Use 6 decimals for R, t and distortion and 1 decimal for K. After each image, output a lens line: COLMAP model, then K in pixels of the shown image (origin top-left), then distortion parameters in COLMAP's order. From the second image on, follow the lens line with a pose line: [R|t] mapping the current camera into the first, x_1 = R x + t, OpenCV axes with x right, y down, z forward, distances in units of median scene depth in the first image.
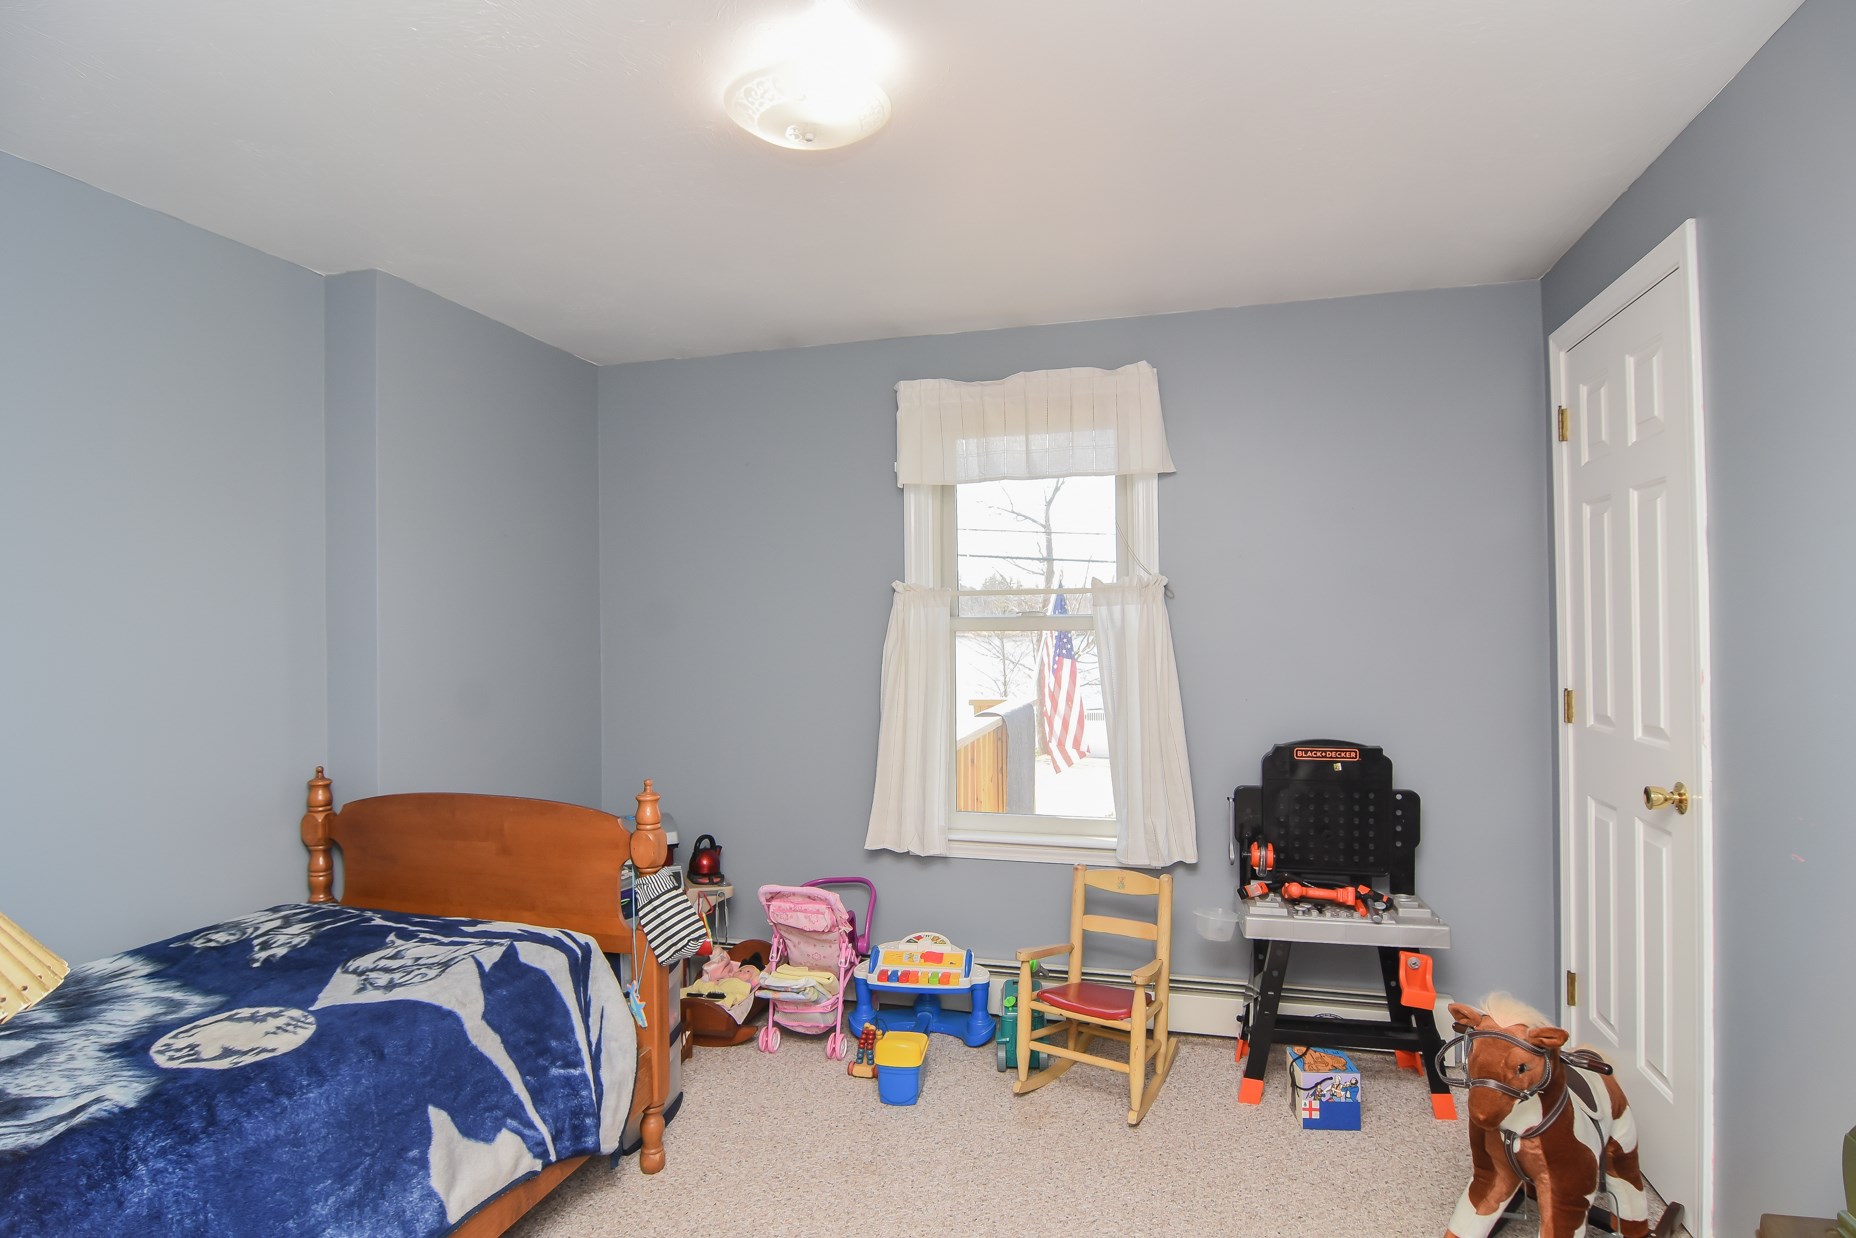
lens RADIAL K [[994.3, 0, 923.6], [0, 994.3, 612.5], [0, 0, 1]] dist [-0.003977, -0.013617]
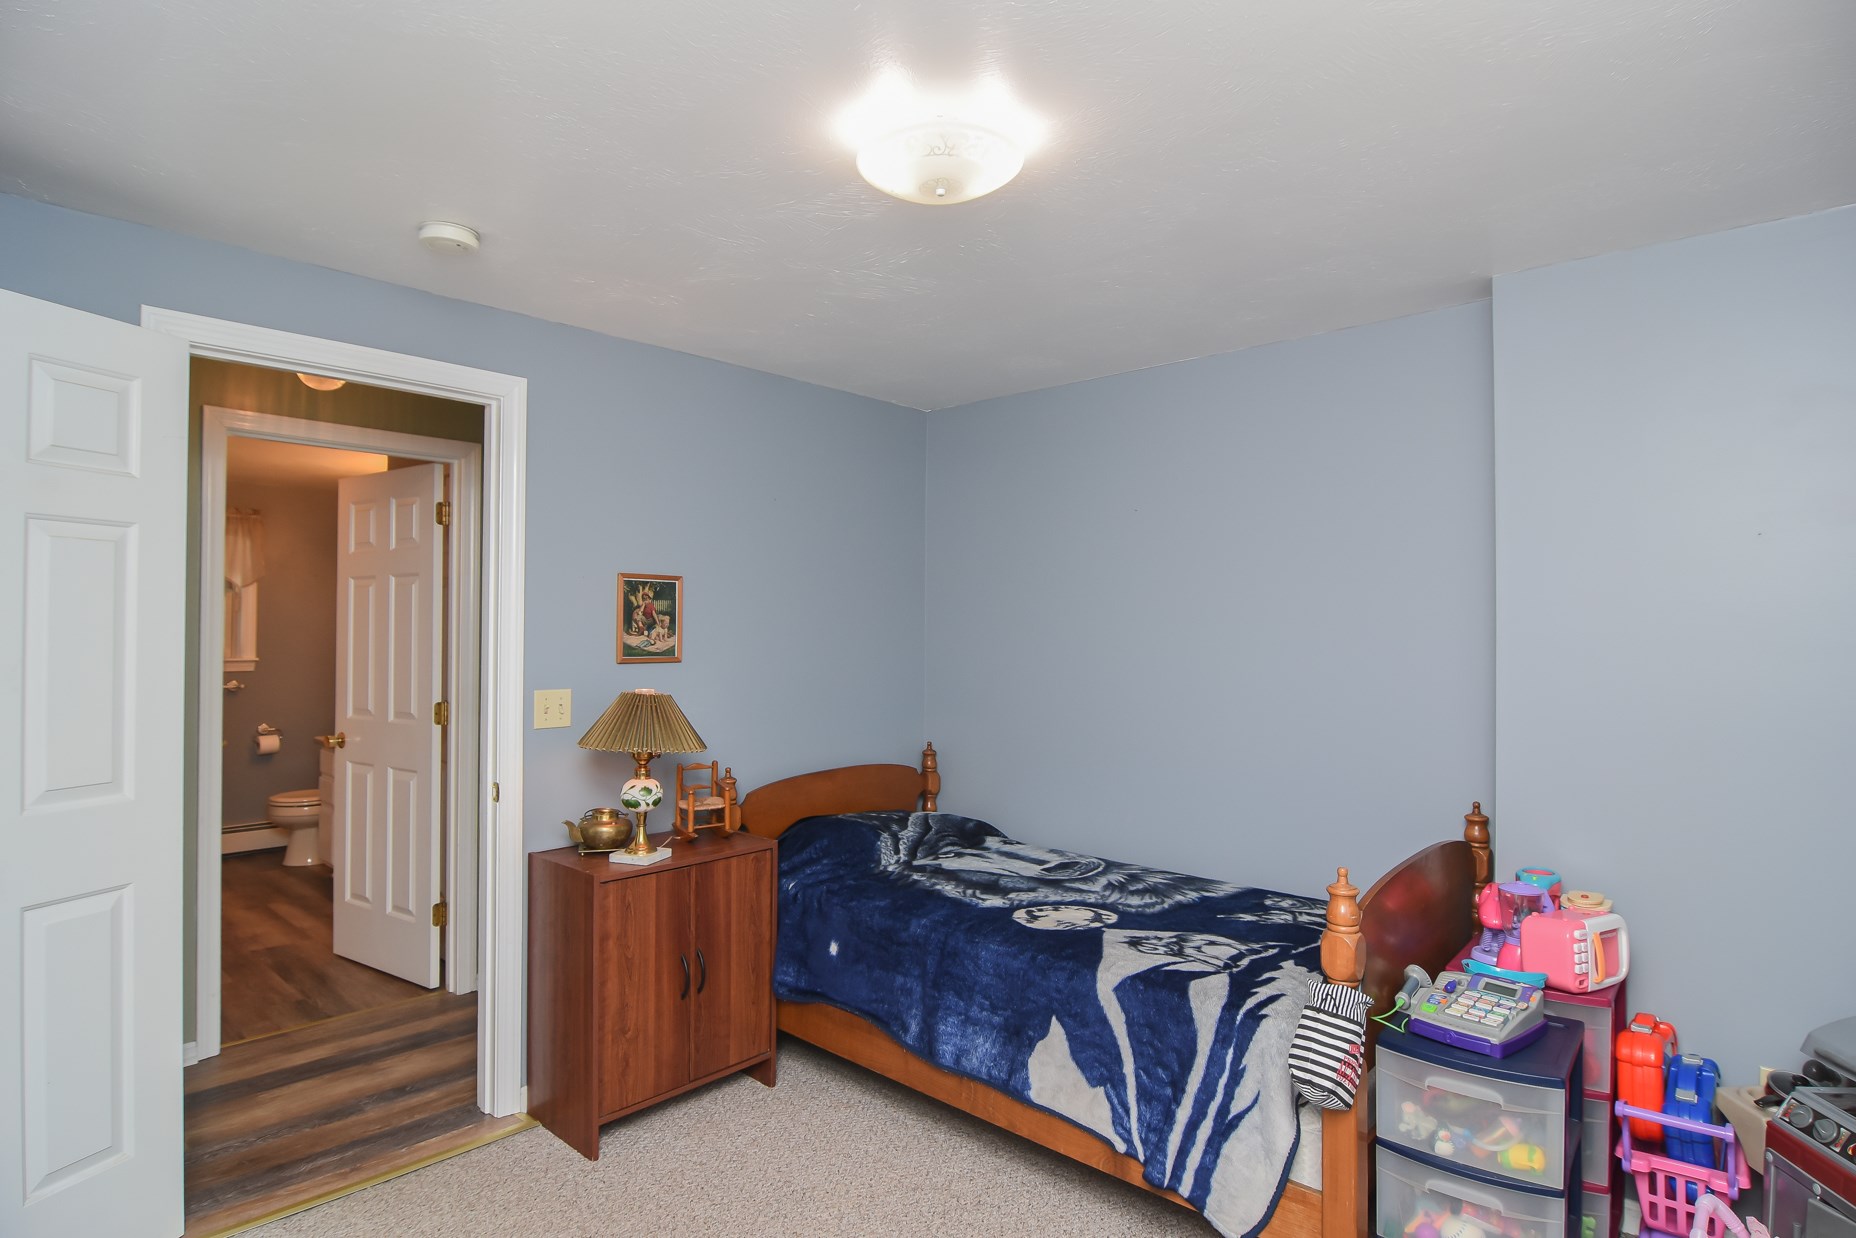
lens RADIAL K [[994.3, 0, 923.6], [0, 994.3, 612.5], [0, 0, 1]] dist [-0.003977, -0.013617]
pose [[-0.475850, -0.009101, -0.879479, 0.723267], [0.017995, 0.999636, -0.020081, -0.032002], [0.879342, -0.025382, -0.475513, 1.359723]]
